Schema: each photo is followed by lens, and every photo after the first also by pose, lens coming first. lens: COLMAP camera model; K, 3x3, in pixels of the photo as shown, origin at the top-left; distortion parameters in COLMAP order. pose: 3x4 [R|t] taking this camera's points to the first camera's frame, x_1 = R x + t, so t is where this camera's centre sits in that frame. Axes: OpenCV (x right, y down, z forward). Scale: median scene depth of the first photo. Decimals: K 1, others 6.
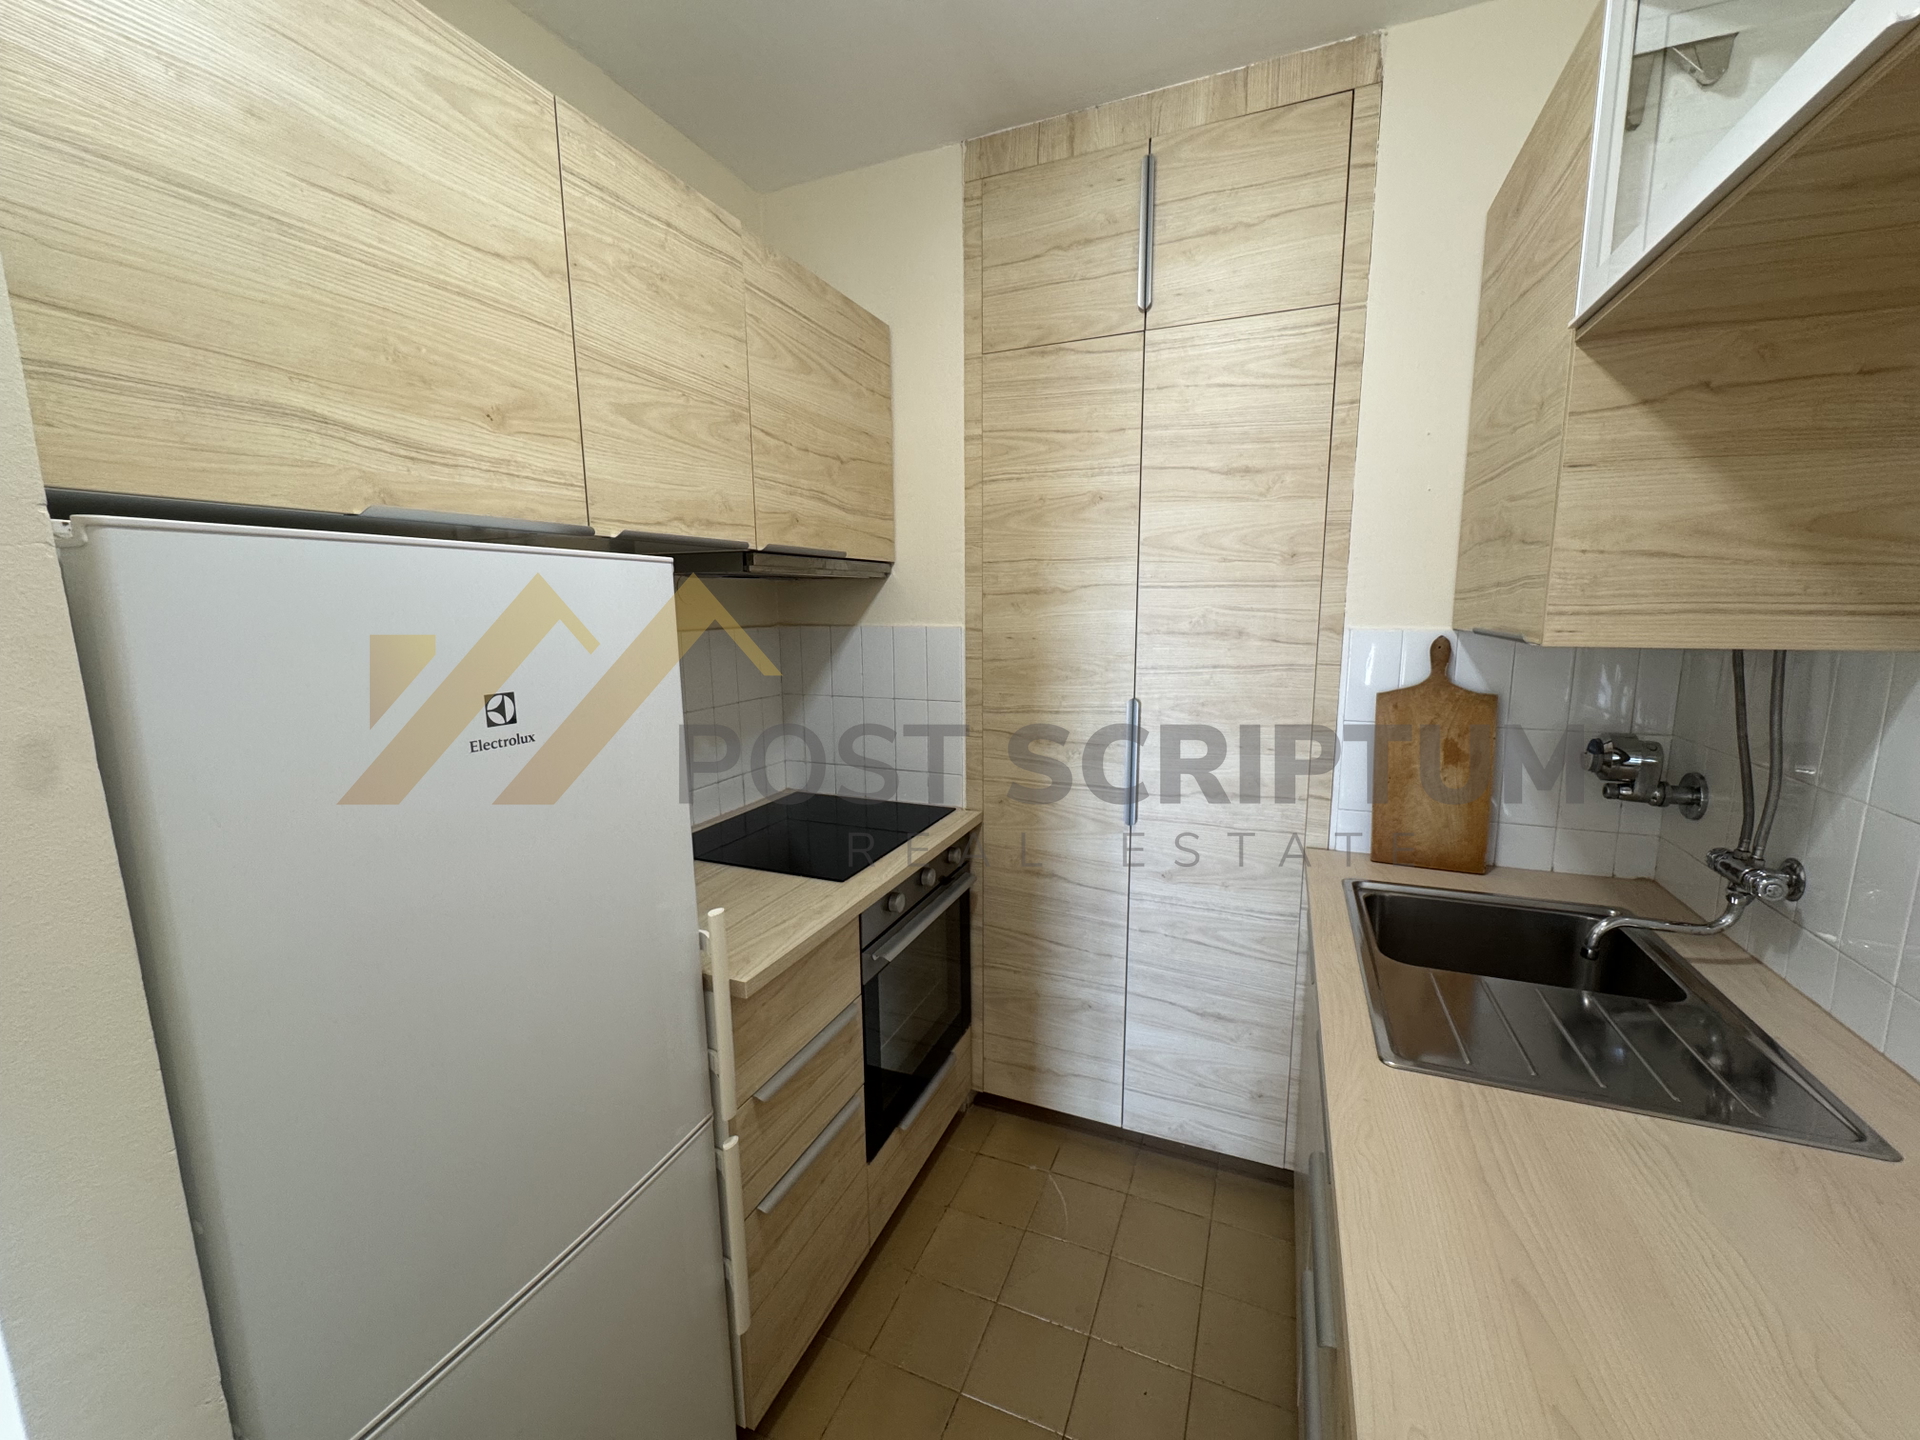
lens RADIAL K [[767.8, 0, 959.3], [0, 767.8, 723.2], [0, 0, 1]] dist [-0.004839, 0.000256]
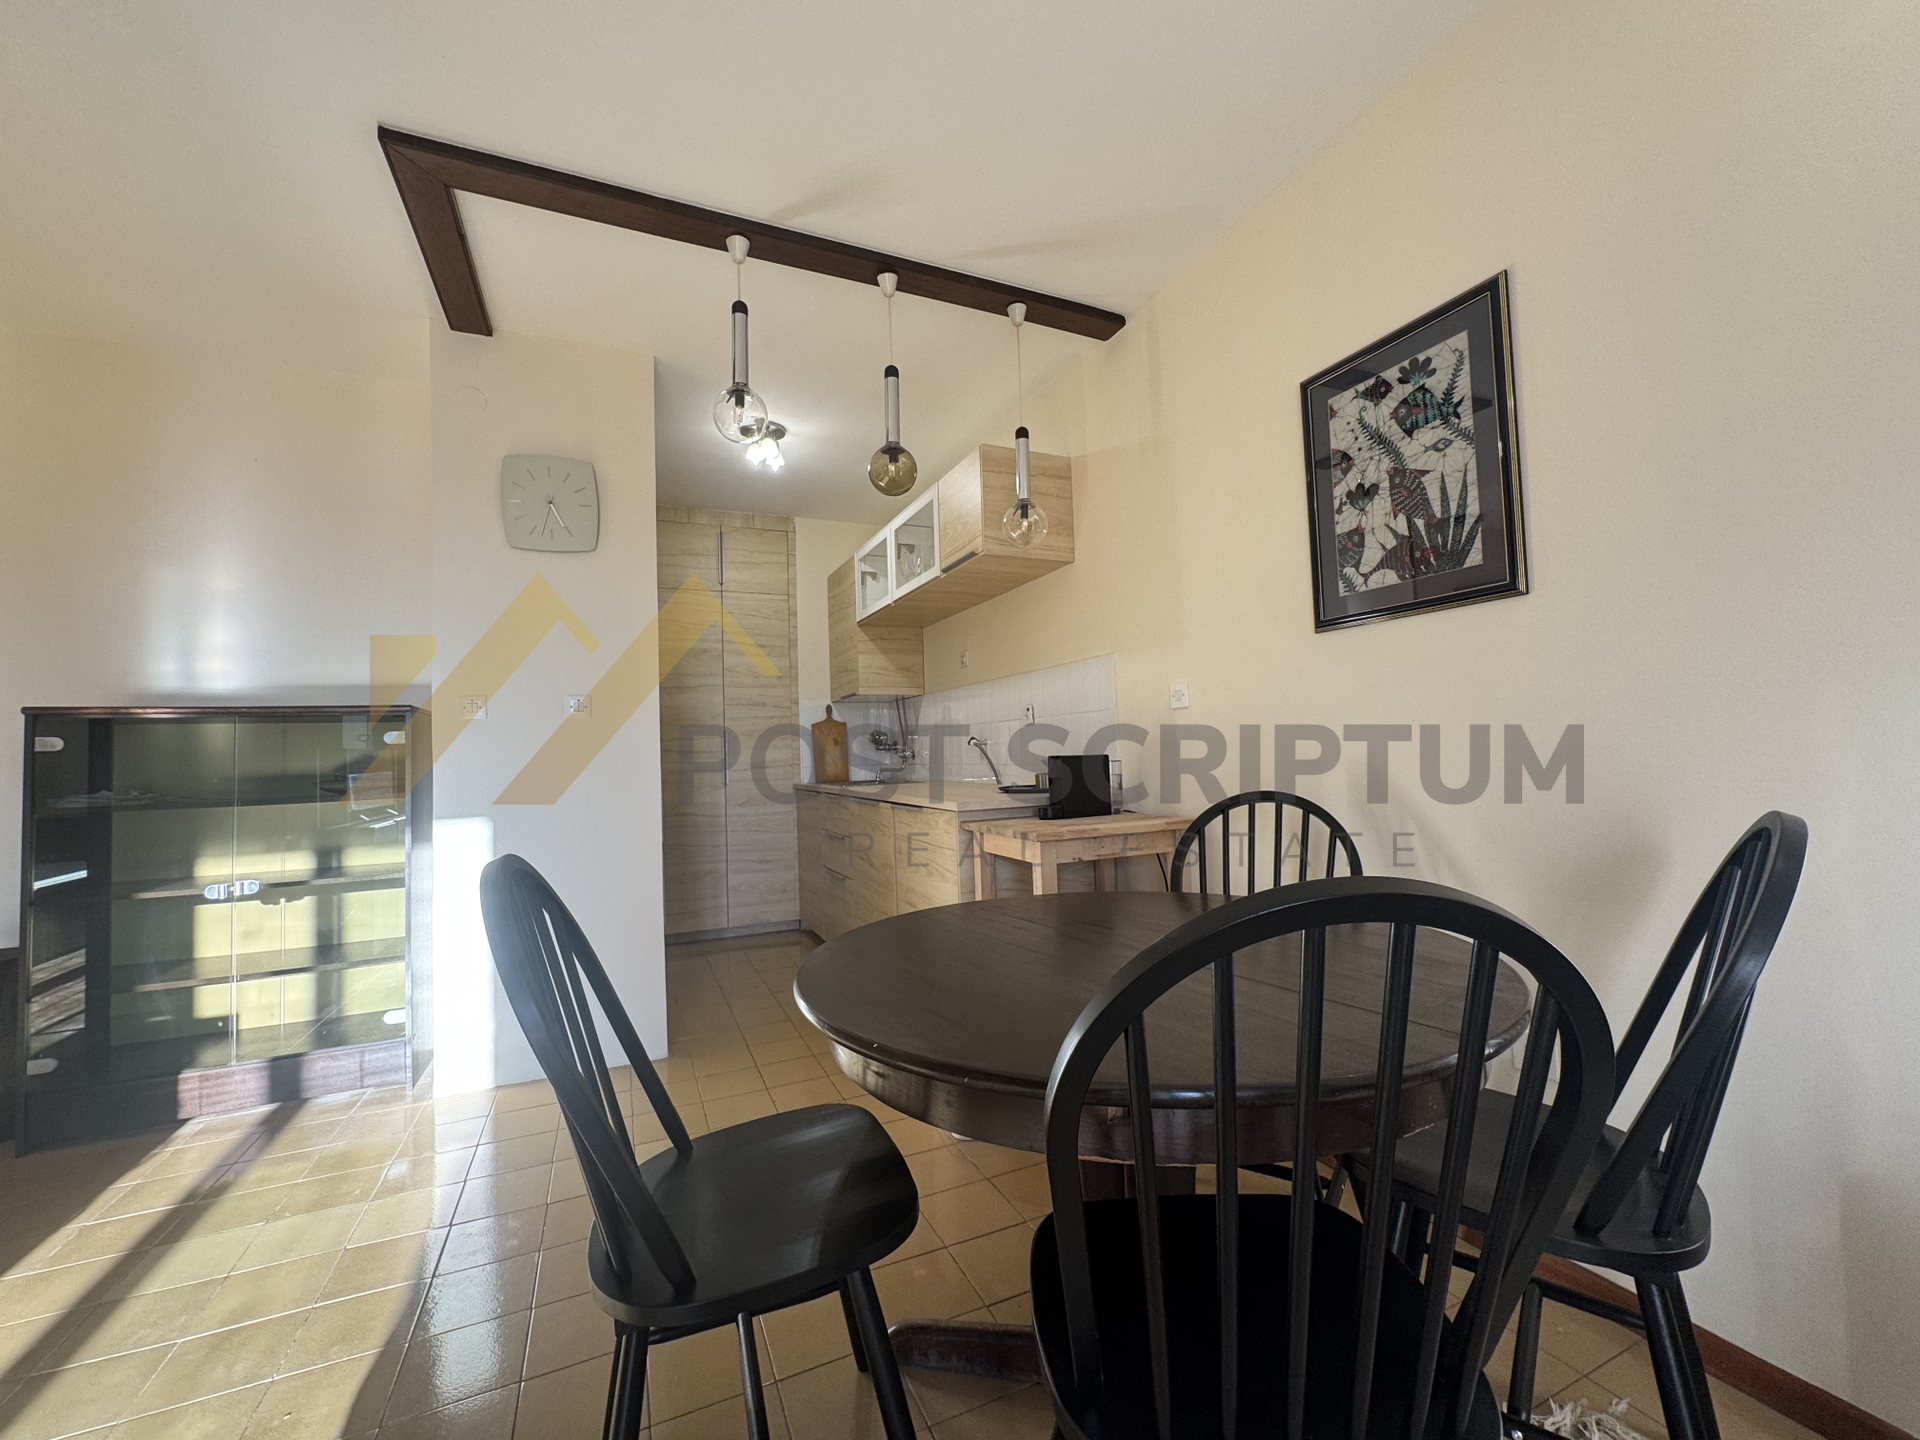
lens RADIAL K [[767.8, 0, 959.1], [0, 767.8, 720.0], [0, 0, 1]] dist [-0.004839, 0.000256]
pose [[0.681405, 0.017944, 0.731687, -1.245595], [0.140115, 0.978011, -0.154471, 0.490831], [-0.718370, 0.207778, 0.663907, -1.382015]]
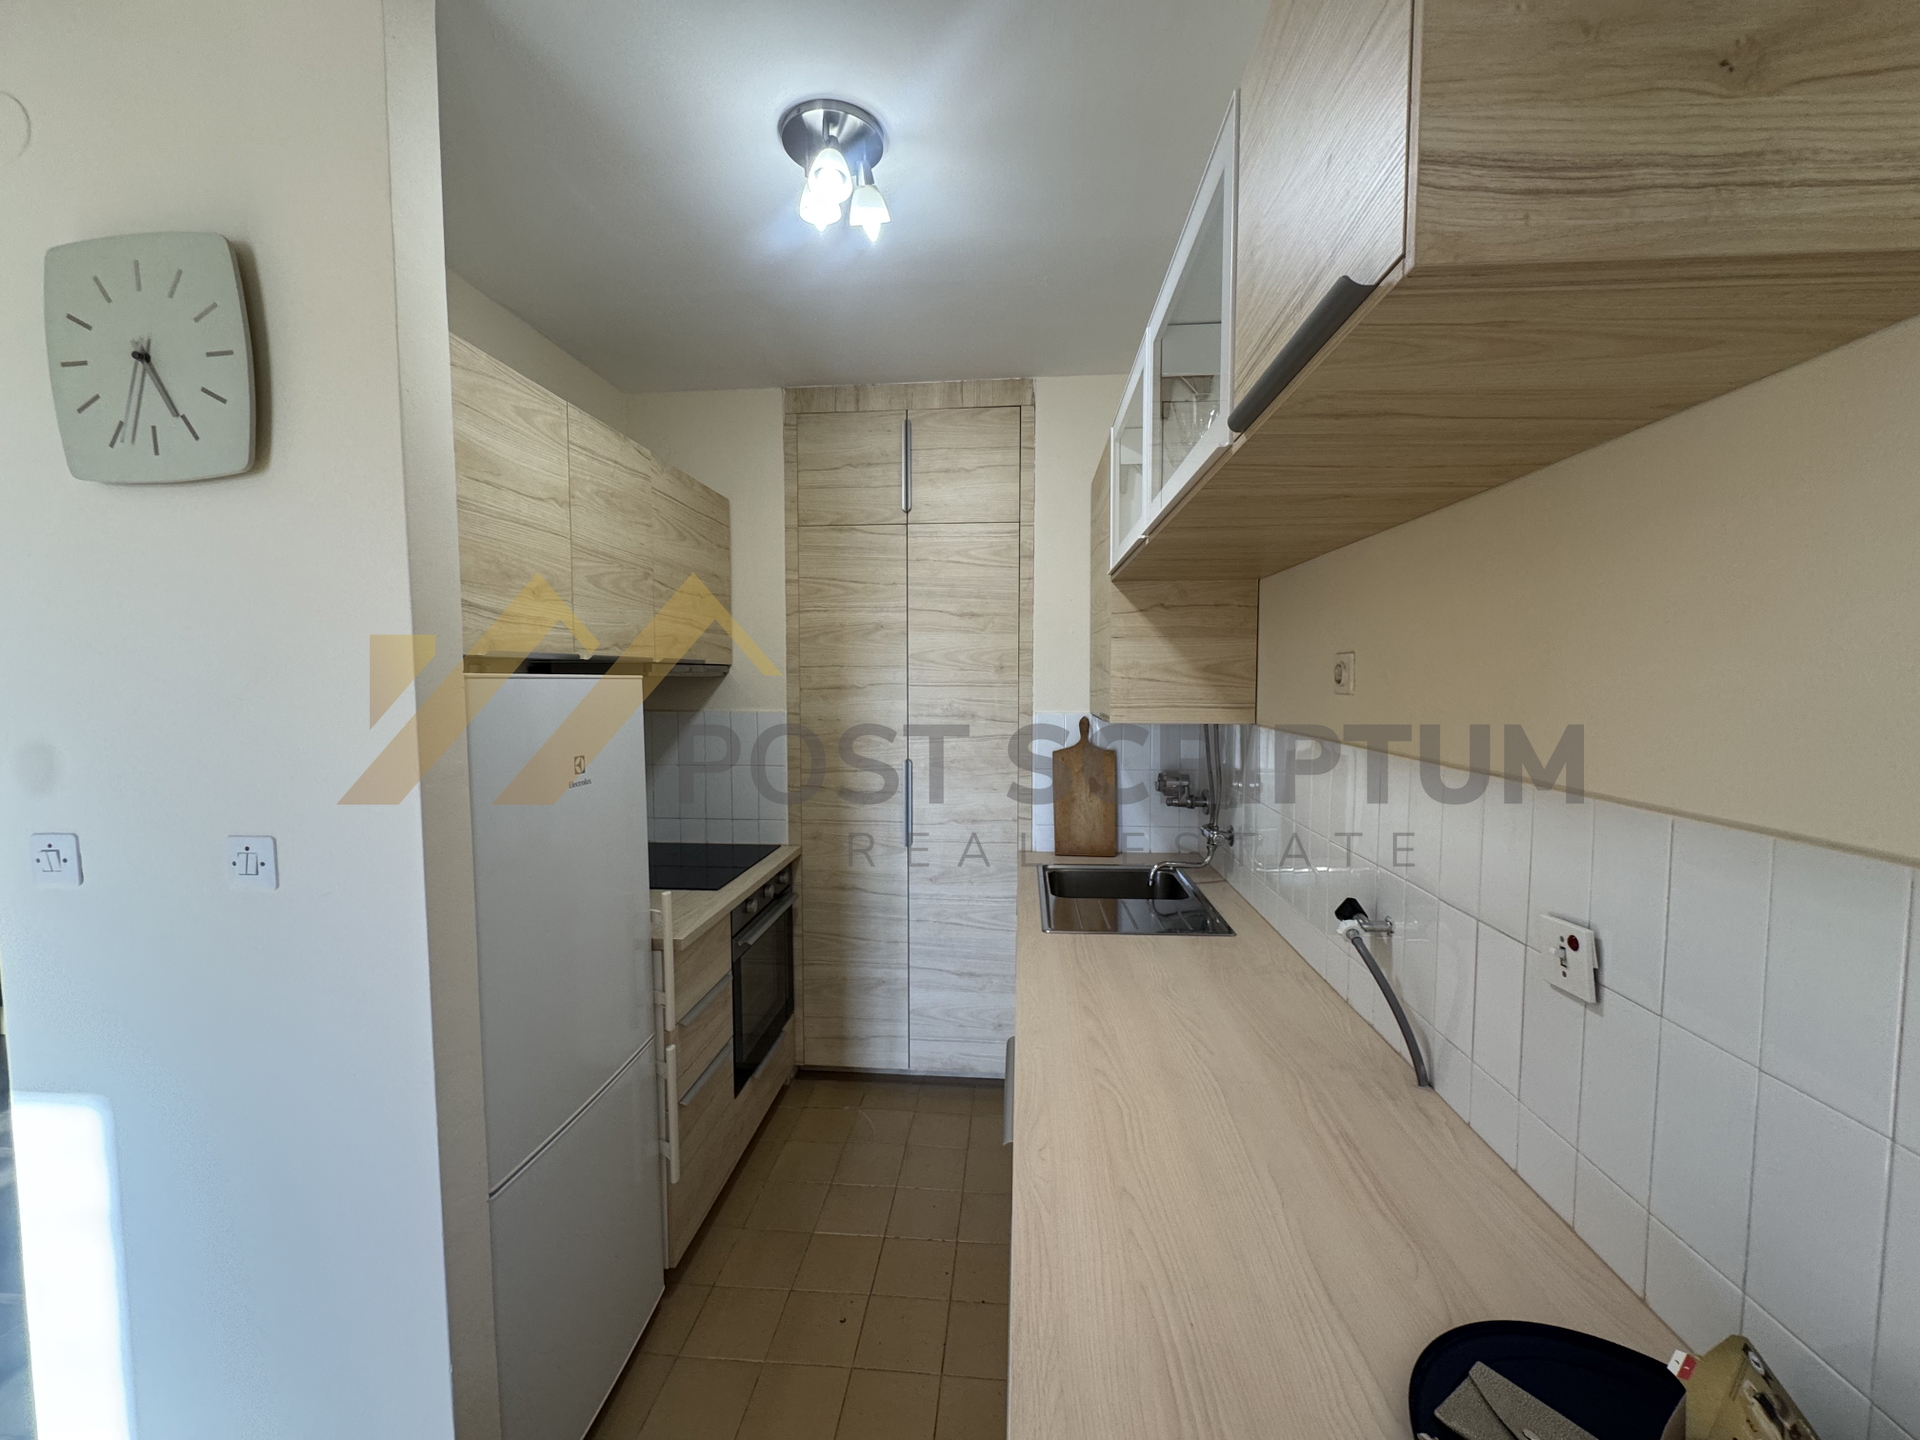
lens RADIAL K [[767.8, 0, 958.8], [0, 767.8, 722.2], [0, 0, 1]] dist [-0.004839, 0.000256]
pose [[0.951258, -0.010092, 0.308231, -0.160626], [0.040767, 0.994808, -0.093243, 0.045637], [-0.305689, 0.101264, 0.946731, -0.526256]]
